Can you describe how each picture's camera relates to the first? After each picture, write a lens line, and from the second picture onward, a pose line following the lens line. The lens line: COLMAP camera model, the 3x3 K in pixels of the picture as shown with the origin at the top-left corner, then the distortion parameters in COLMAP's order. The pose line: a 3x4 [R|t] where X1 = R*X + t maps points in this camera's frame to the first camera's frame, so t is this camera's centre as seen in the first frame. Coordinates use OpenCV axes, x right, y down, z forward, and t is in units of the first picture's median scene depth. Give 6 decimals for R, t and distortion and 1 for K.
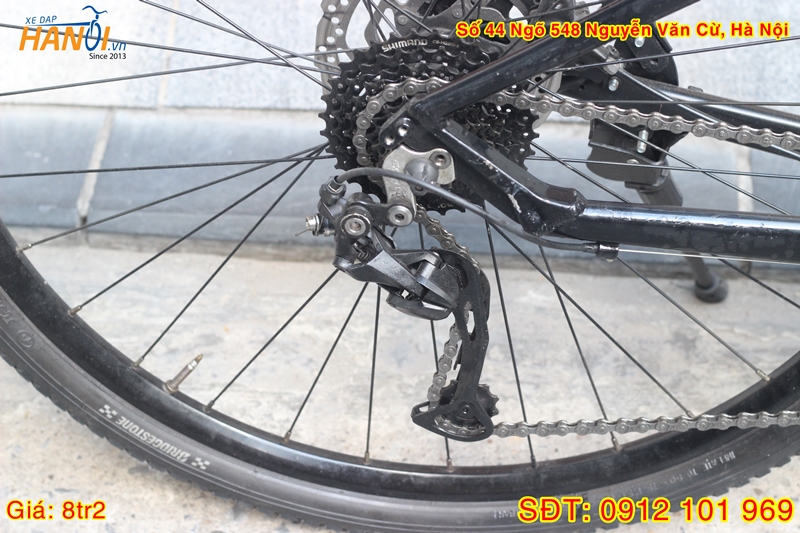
lens RADIAL K [[1907.4, 0, 399.5], [0, 1907.4, 267.4], [0, 0, 1]] dist [-0.100917, 0.000000]
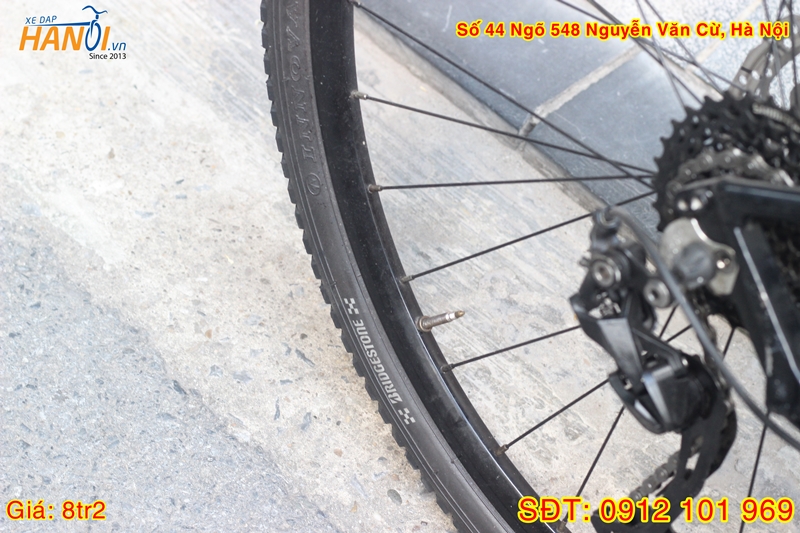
lens RADIAL K [[1907.4, 0, 400.9], [0, 1907.4, 265.8], [0, 0, 1]] dist [-0.100917, 0.000000]
pose [[0.757004, 0.557296, -0.341125, 0.155391], [-0.545536, 0.826401, 0.139473, -0.075426], [0.359634, 0.080515, 0.929613, 0.184310]]
